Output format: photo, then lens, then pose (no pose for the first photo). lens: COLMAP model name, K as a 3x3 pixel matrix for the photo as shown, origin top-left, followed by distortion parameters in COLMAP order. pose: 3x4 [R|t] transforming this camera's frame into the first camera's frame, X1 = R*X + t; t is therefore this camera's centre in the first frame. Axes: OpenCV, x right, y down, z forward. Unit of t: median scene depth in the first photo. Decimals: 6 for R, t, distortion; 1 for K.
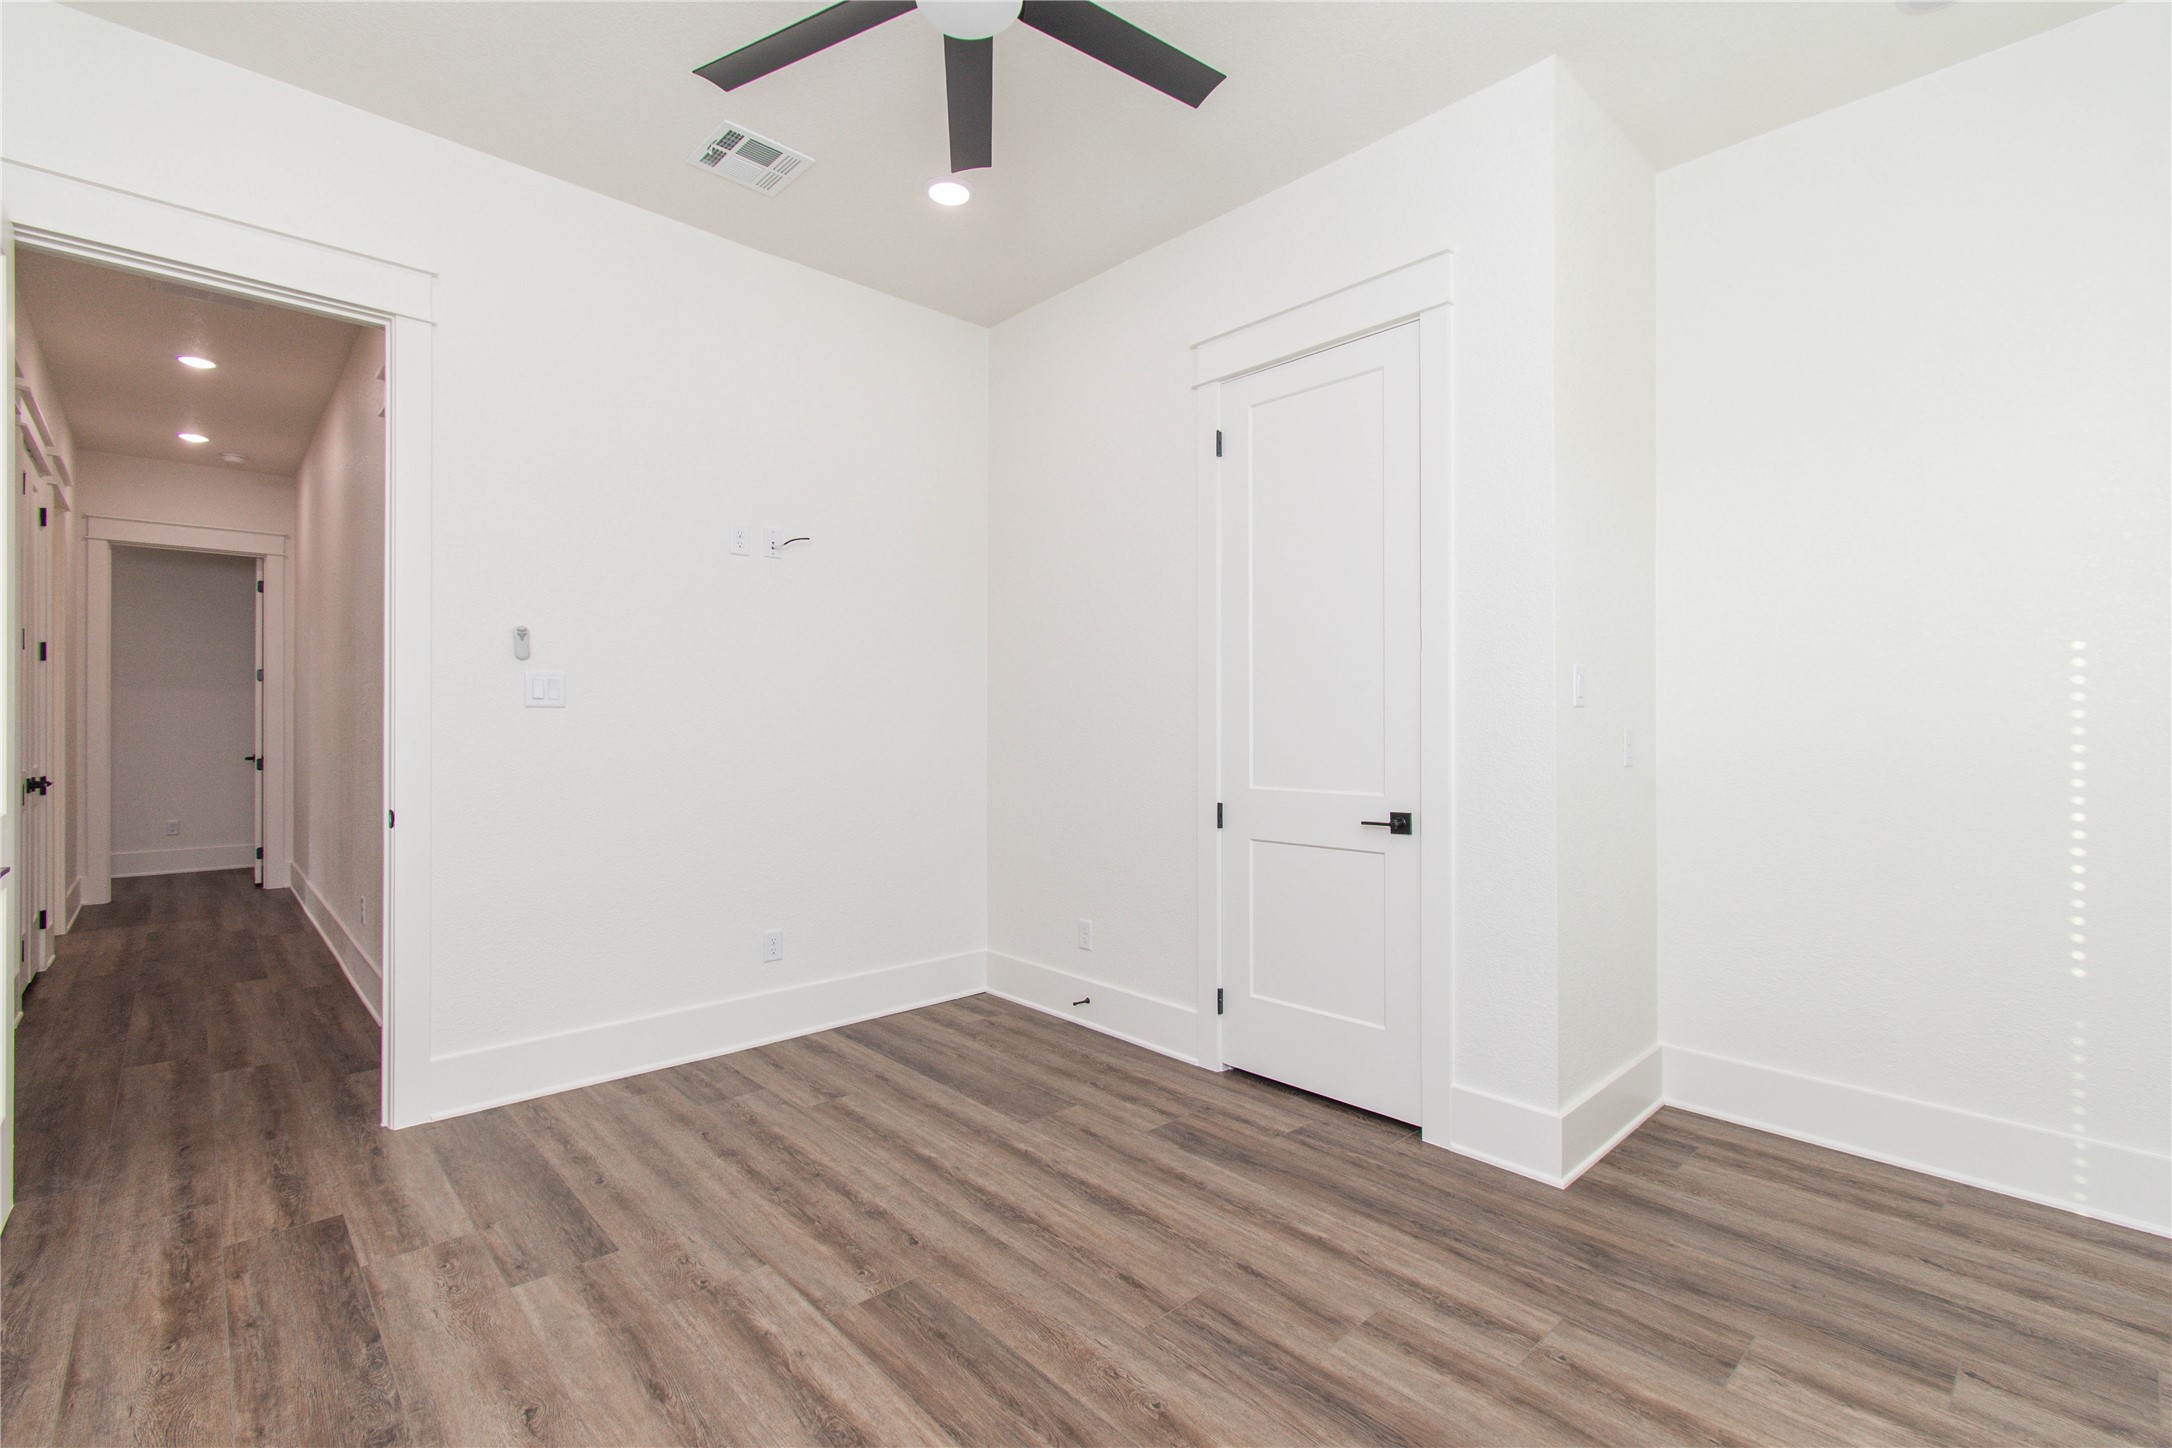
lens RADIAL K [[968.3, 0, 1094.4], [0, 968.3, 713.8], [0, 0, 1]] dist [0.001921, -0.001412]
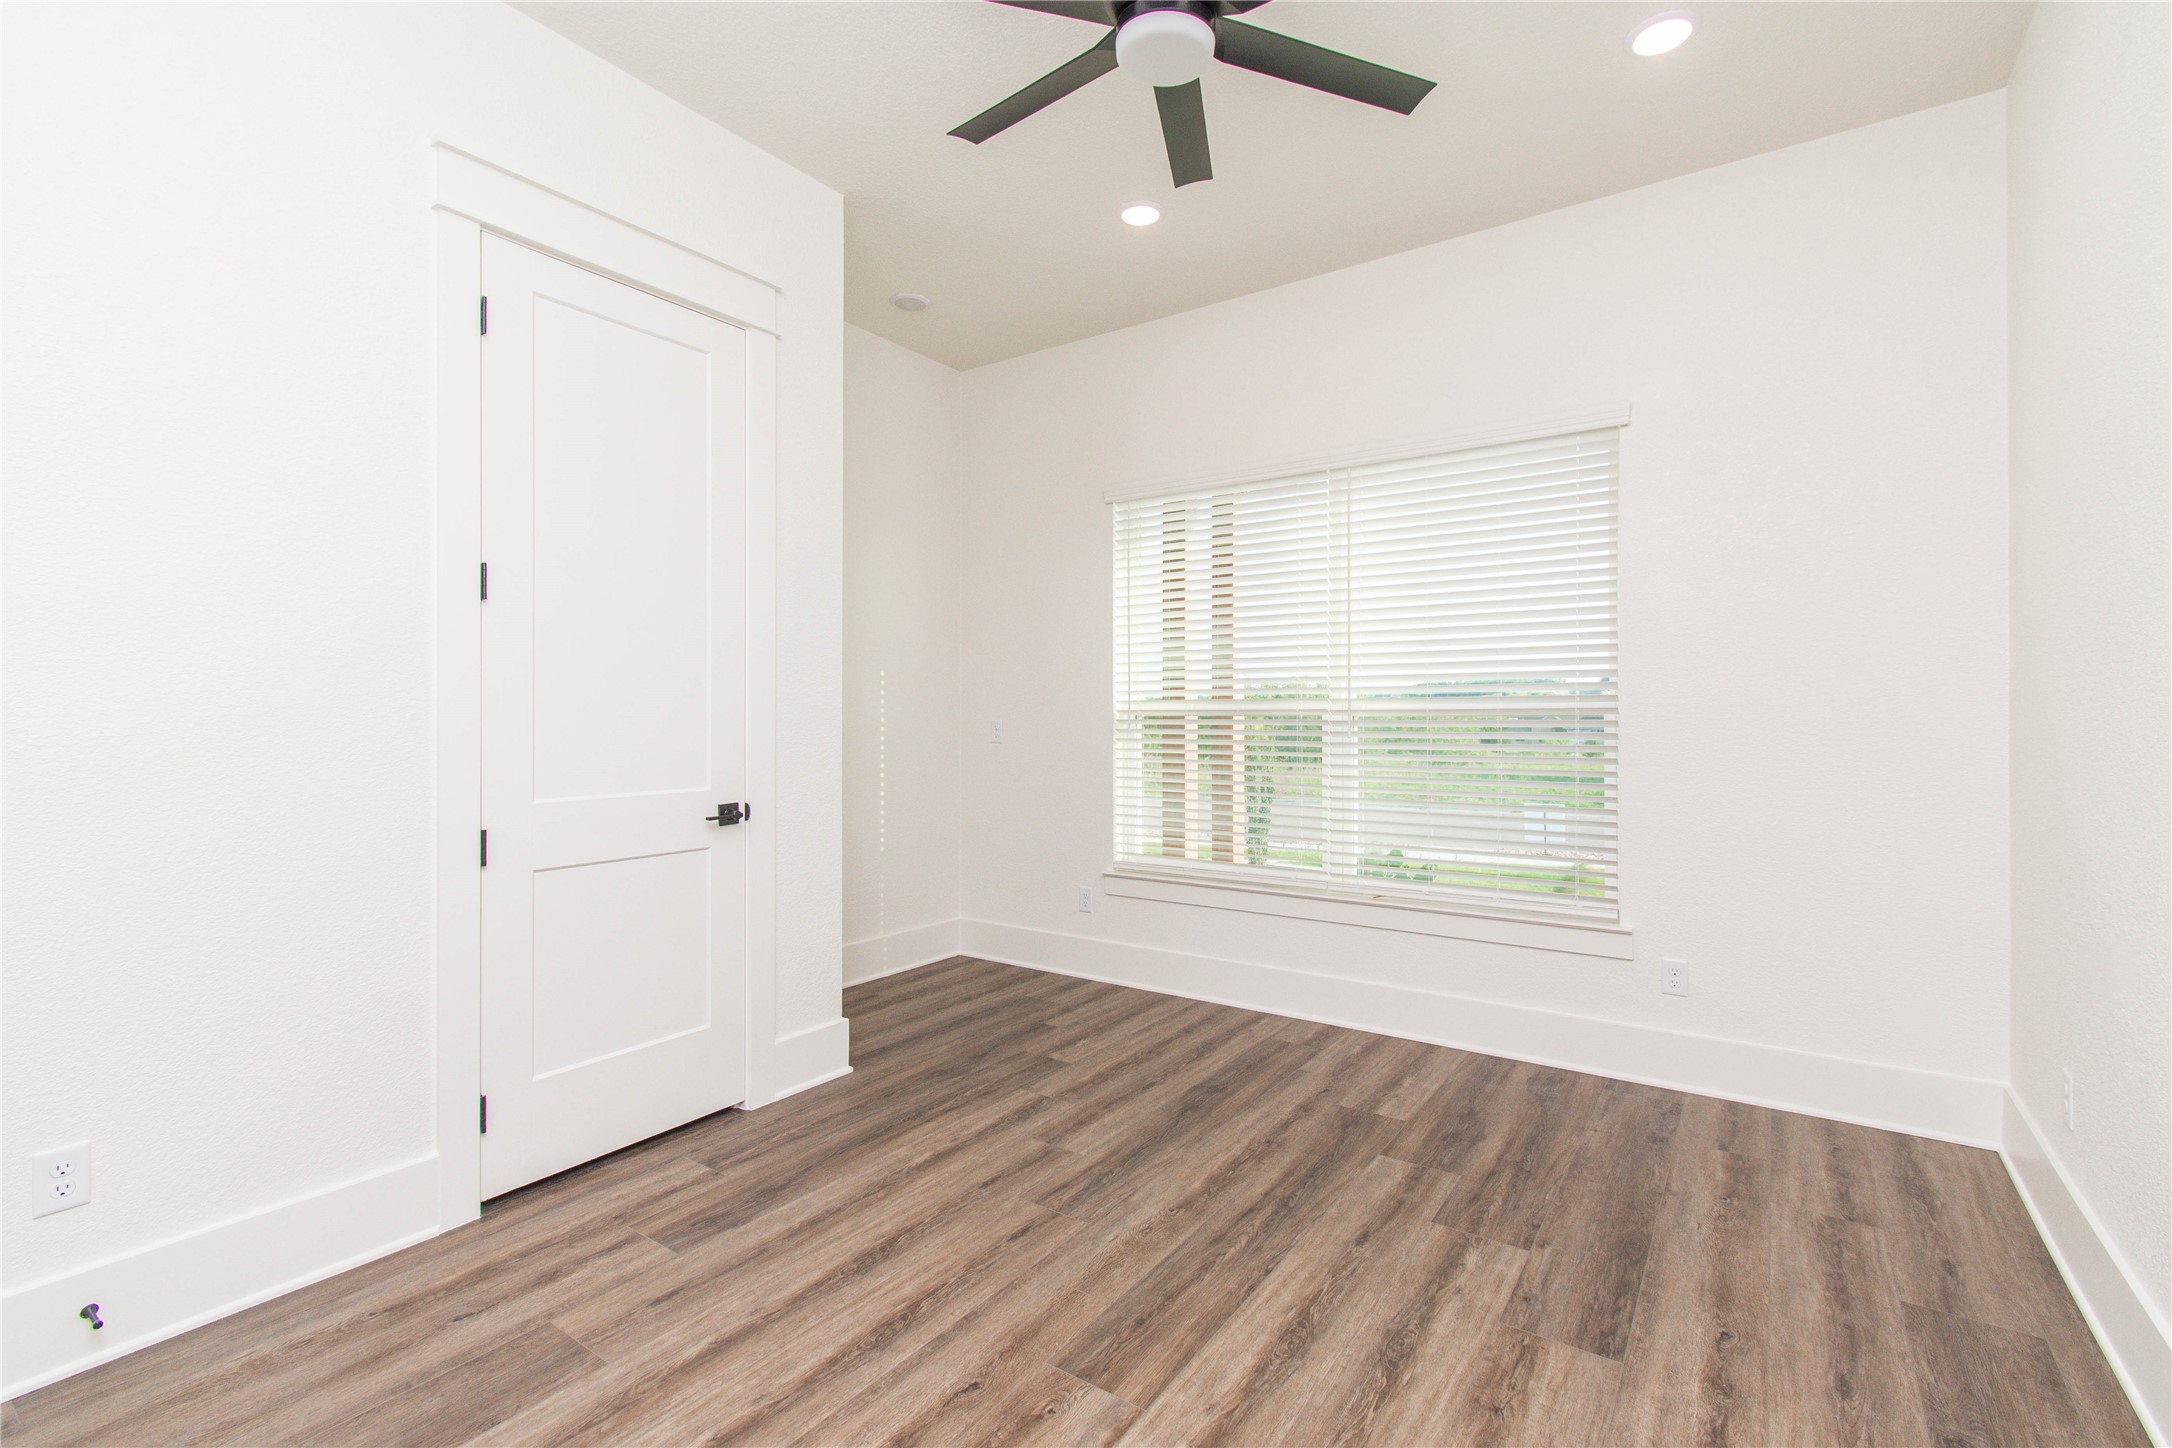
lens RADIAL K [[968.3, 0, 1094.4], [0, 968.3, 713.8], [0, 0, 1]] dist [0.001921, -0.001412]
pose [[-0.211217, -0.000729, 0.977439, -1.067955], [-0.011039, 0.999938, -0.001640, 0.006669], [-0.977377, -0.011137, -0.211212, 1.188969]]
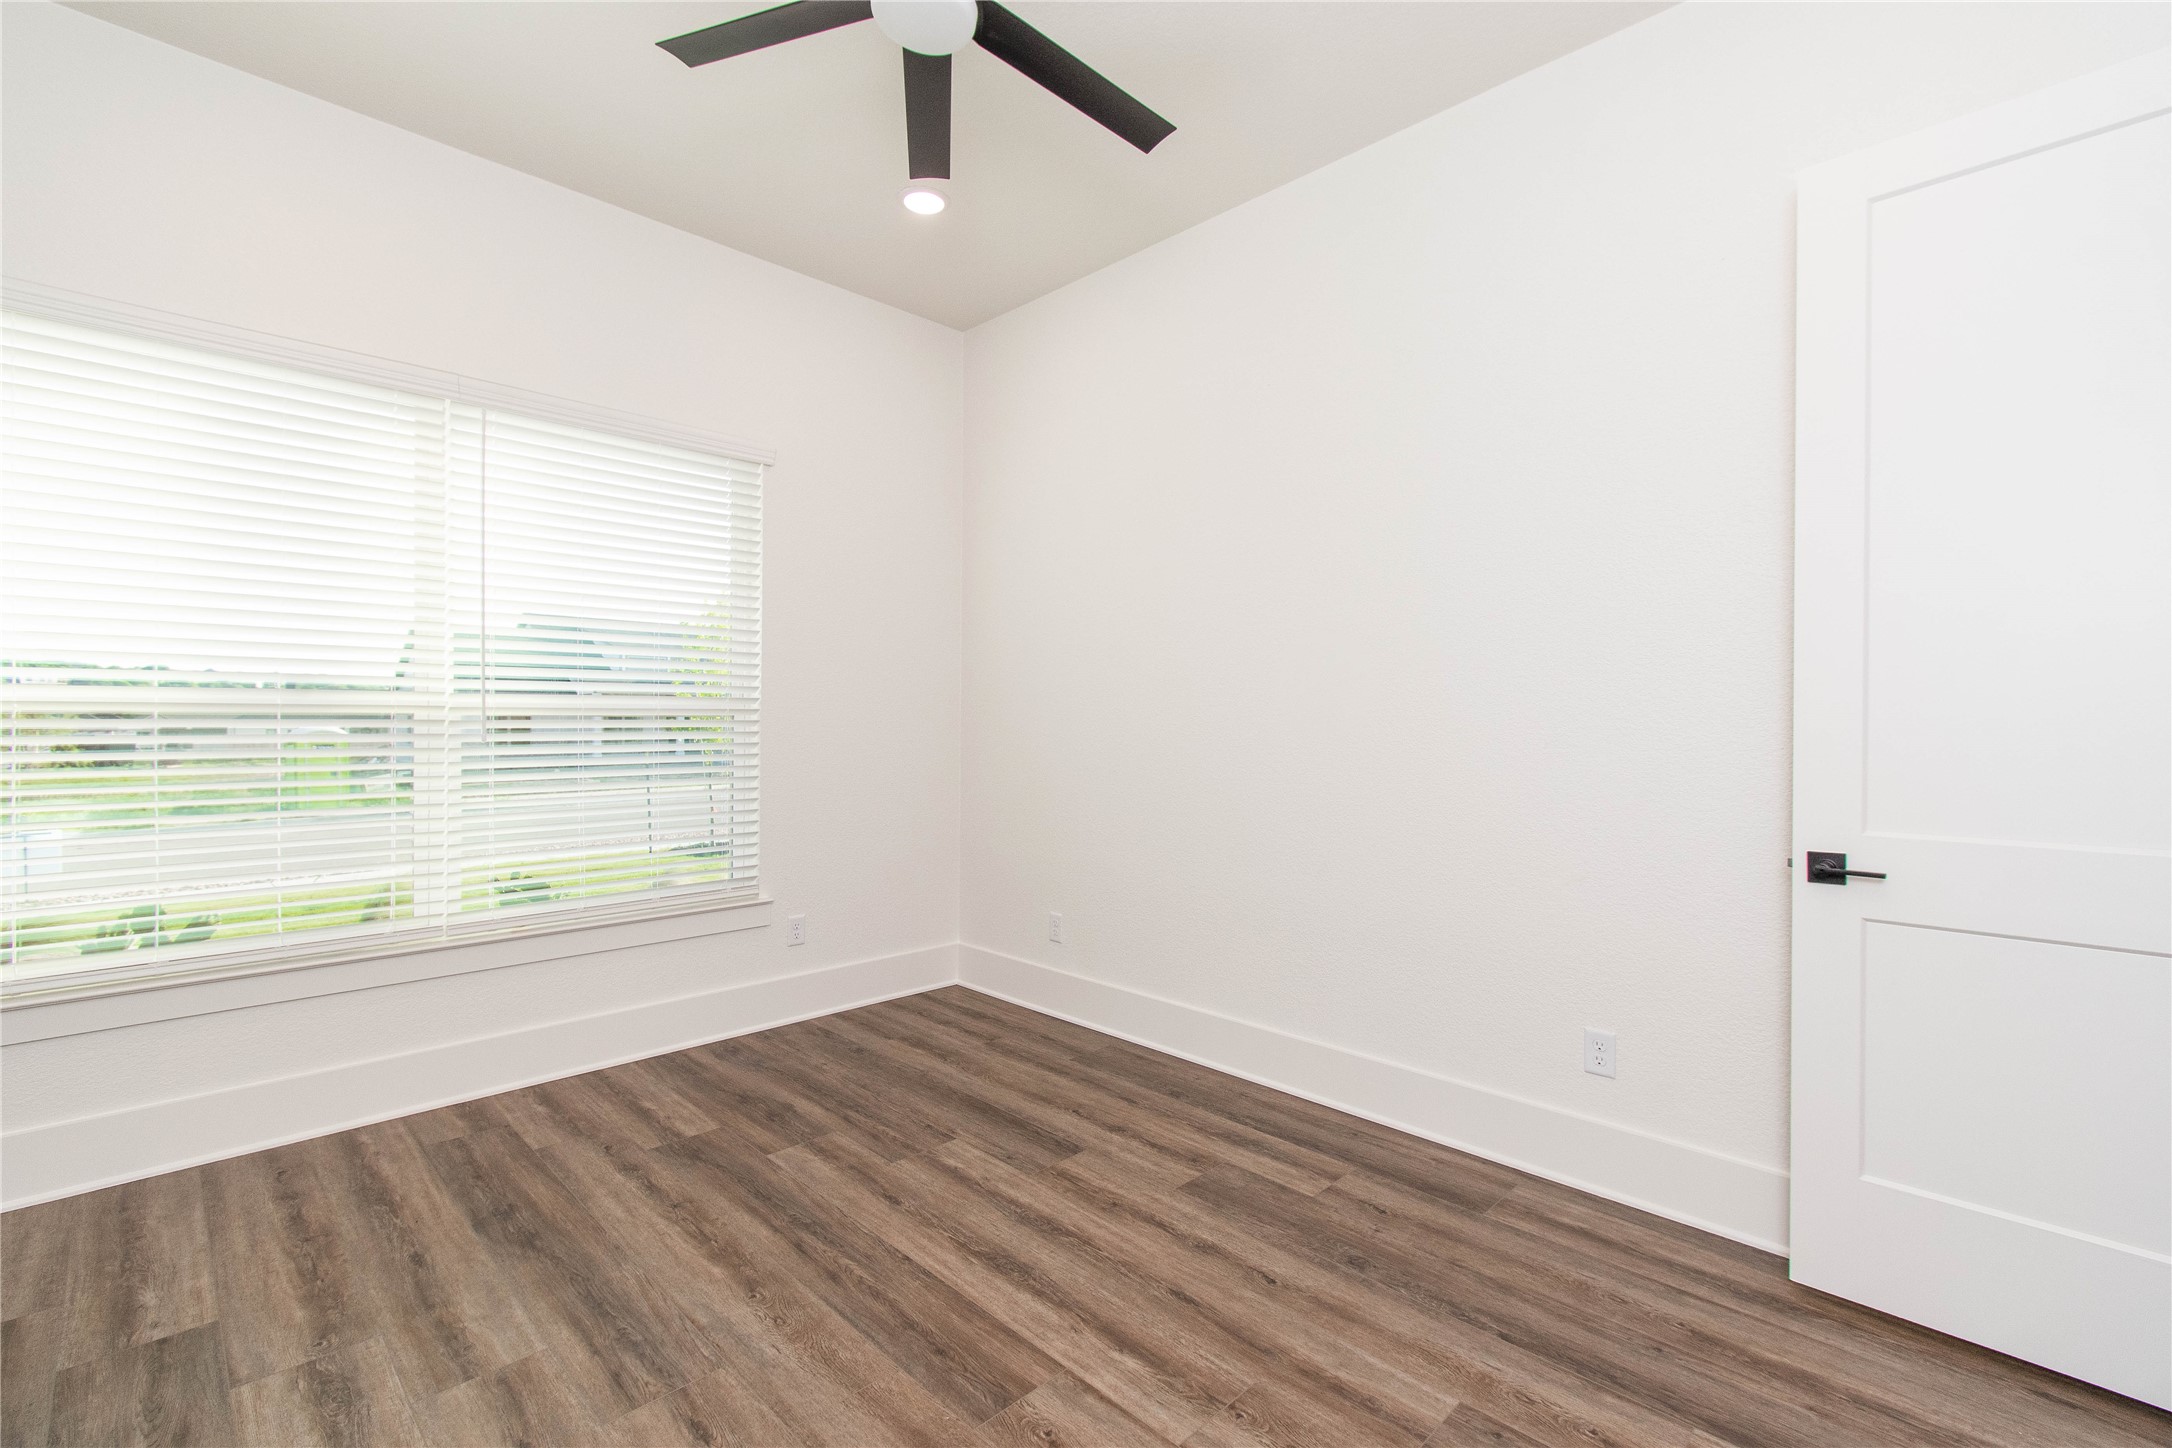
lens RADIAL K [[952.4, 0, 1097.0], [0, 952.4, 720.4], [0, 0, 1]] dist [0.003312, -0.000803]
pose [[-0.999105, -0.011141, -0.040795, -0.252333], [-0.010771, 0.999899, -0.009288, 0.015738], [0.040894, -0.008840, -0.999124, 1.843588]]
